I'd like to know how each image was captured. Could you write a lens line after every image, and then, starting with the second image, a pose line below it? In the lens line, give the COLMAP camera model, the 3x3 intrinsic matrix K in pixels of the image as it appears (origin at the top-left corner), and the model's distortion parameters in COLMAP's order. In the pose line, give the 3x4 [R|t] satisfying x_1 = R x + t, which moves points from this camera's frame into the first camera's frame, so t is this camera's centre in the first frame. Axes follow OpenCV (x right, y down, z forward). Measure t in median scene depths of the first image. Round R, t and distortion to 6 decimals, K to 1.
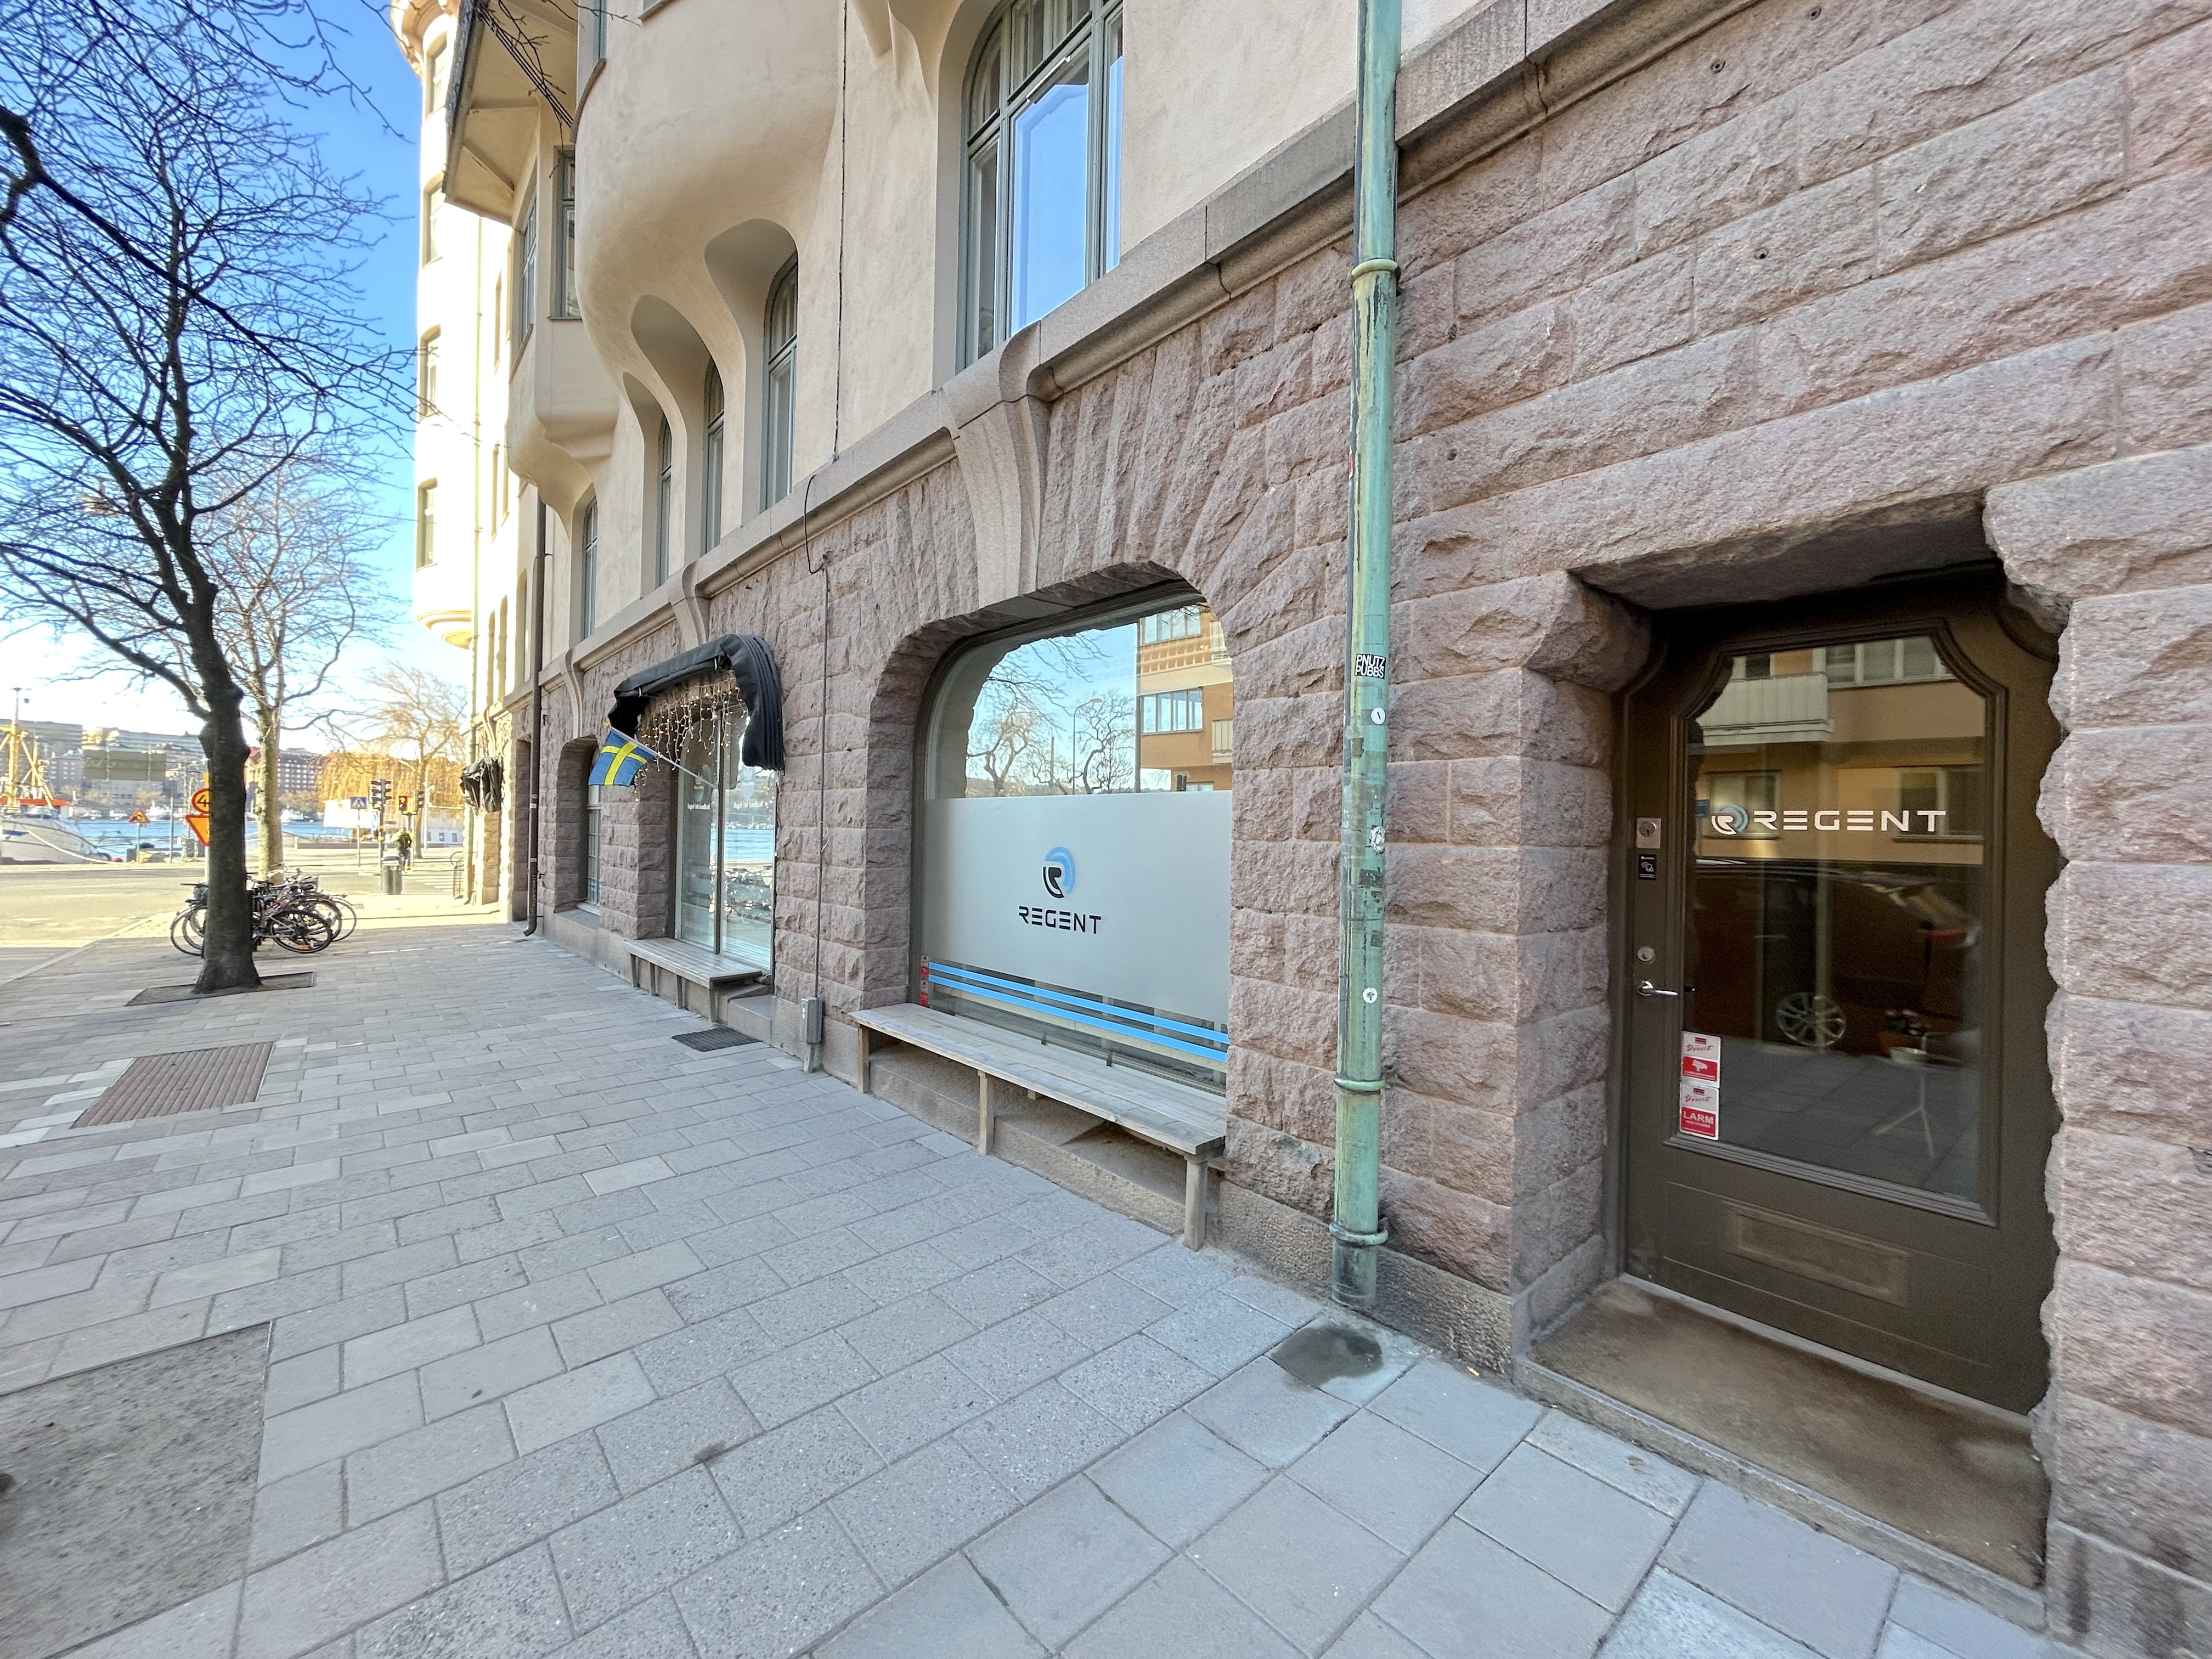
lens RADIAL K [[892.9, 0, 1097.2], [0, 892.9, 824.7], [0, 0, 1]] dist [0.003798, -0.000563]
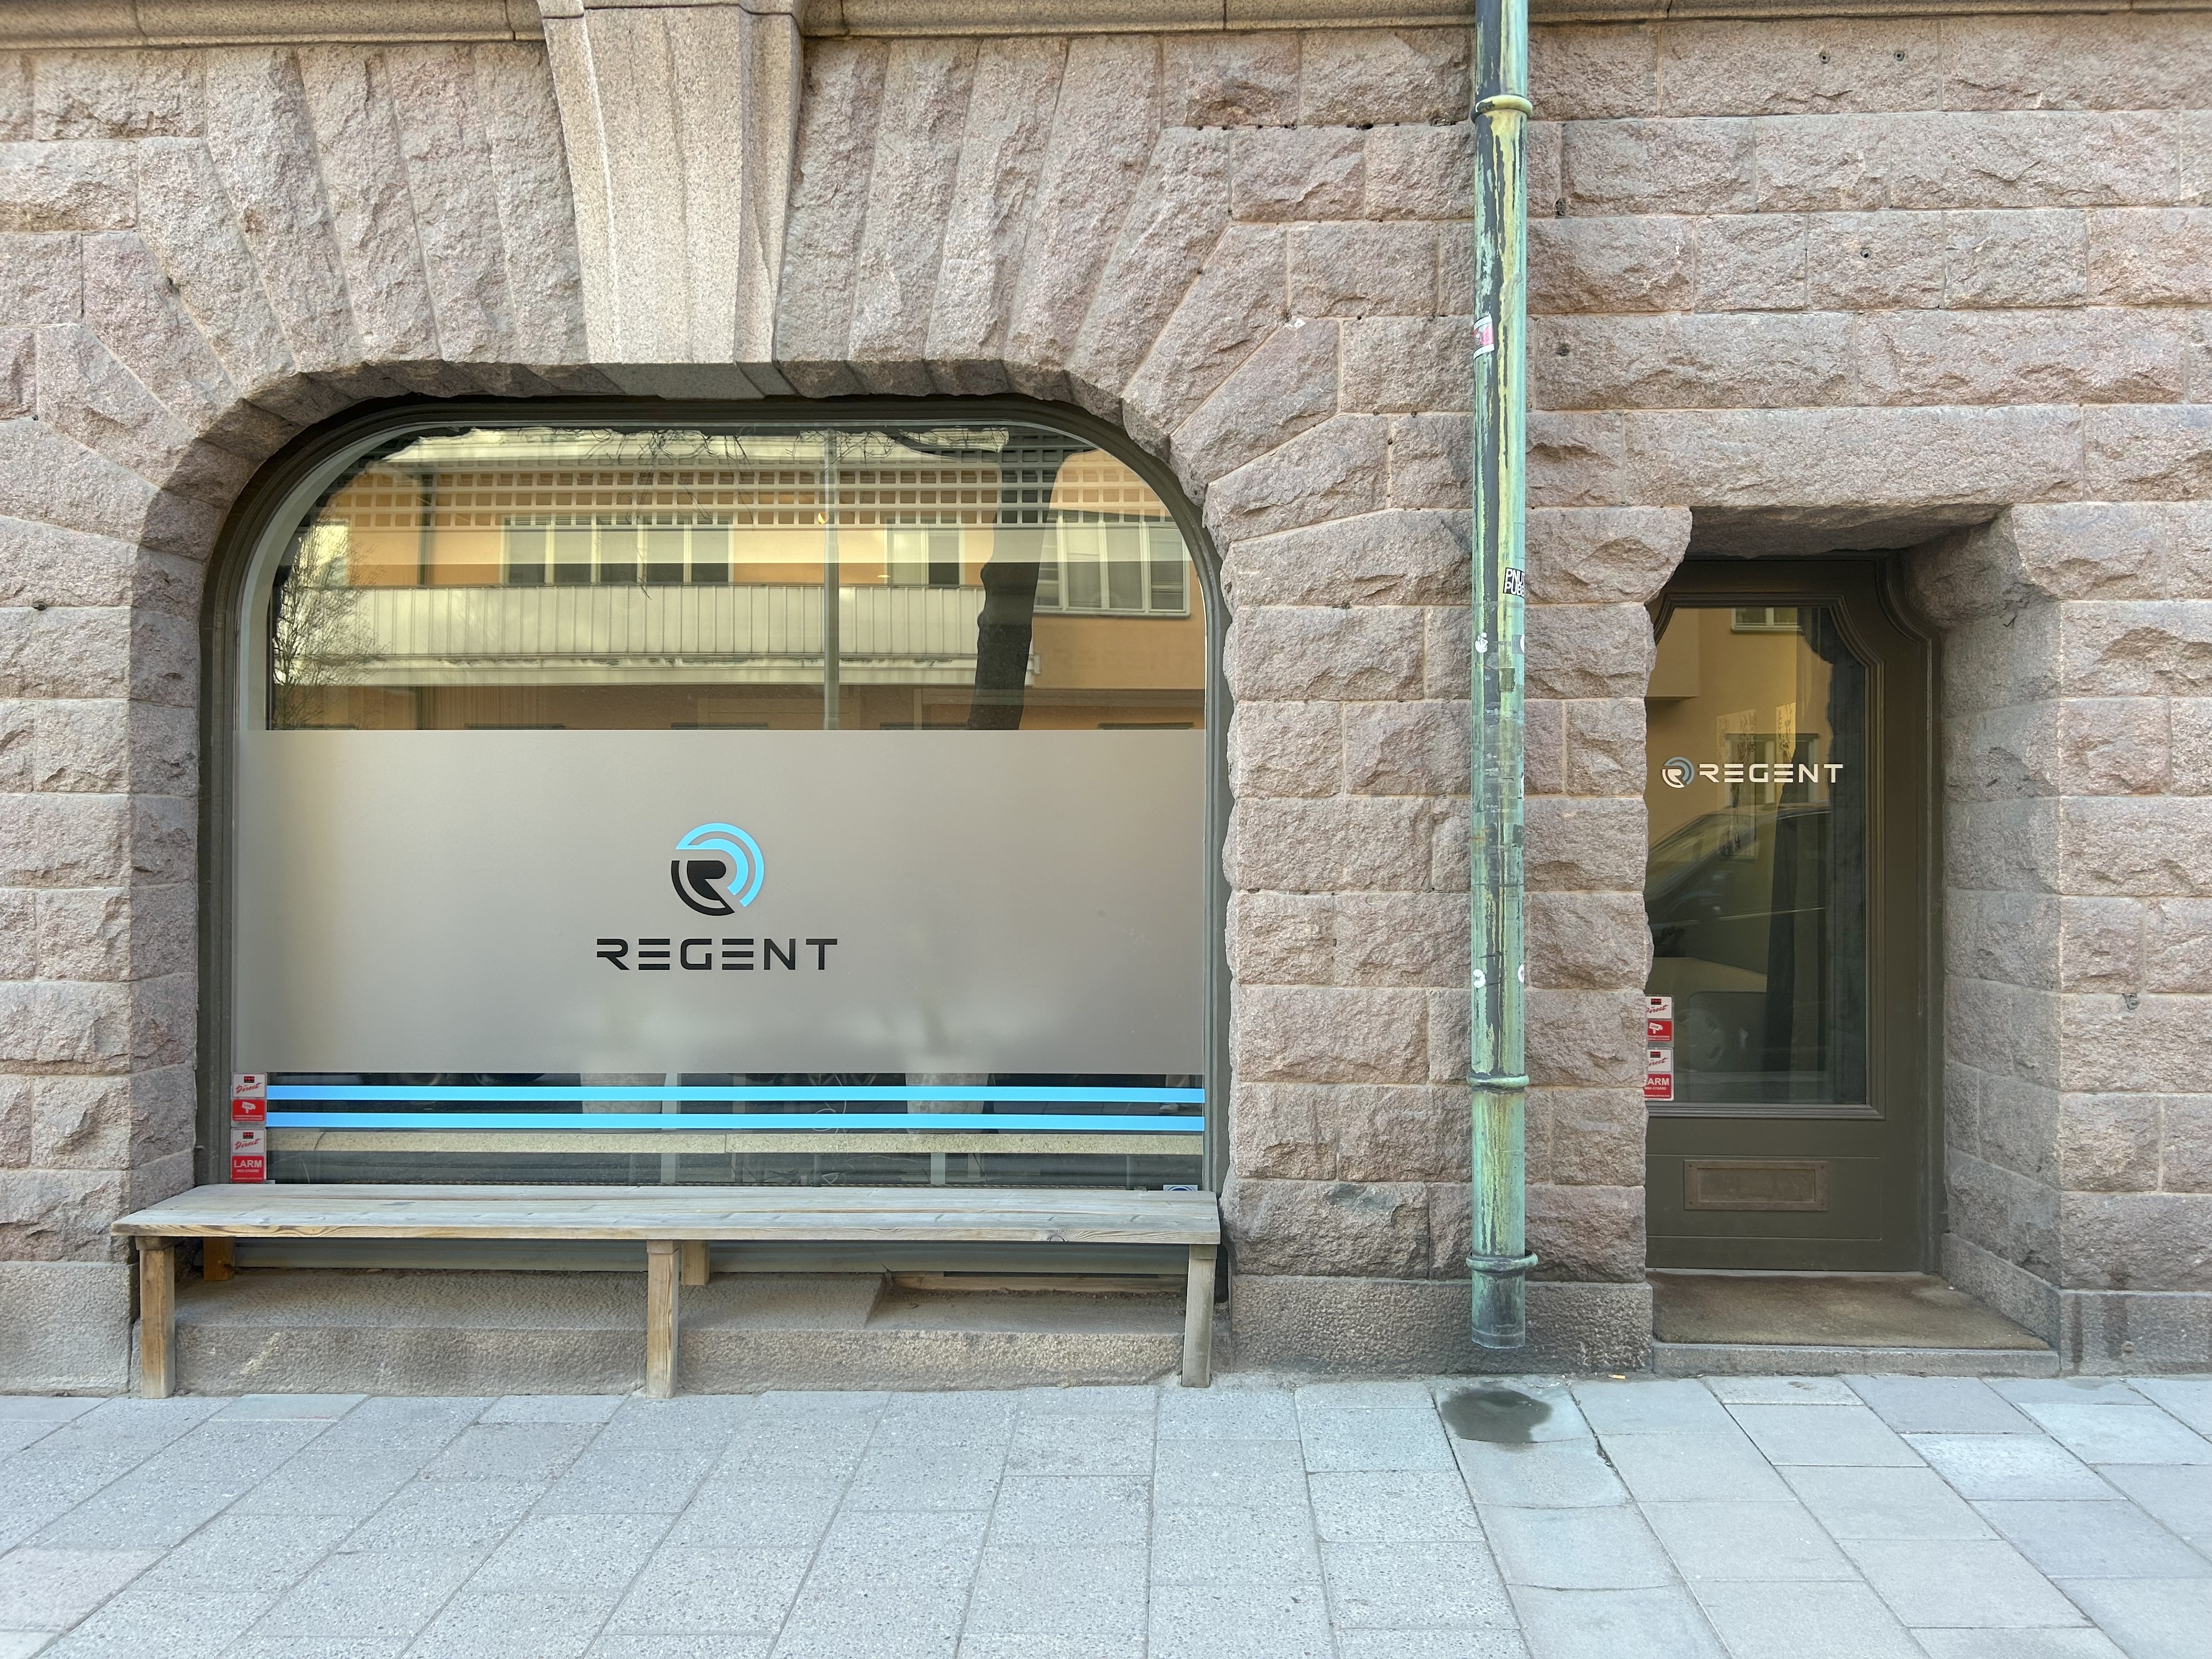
lens RADIAL K [[1652.8, 0, 1106.0], [0, 1652.8, 829.5], [0, 0, 1]] dist [0.065641, -0.068114]
pose [[0.685550, -0.010923, 0.727943, -1.098731], [0.006861, 0.999940, 0.008542, 0.037976], [-0.727993, -0.000861, 0.685584, 0.206887]]
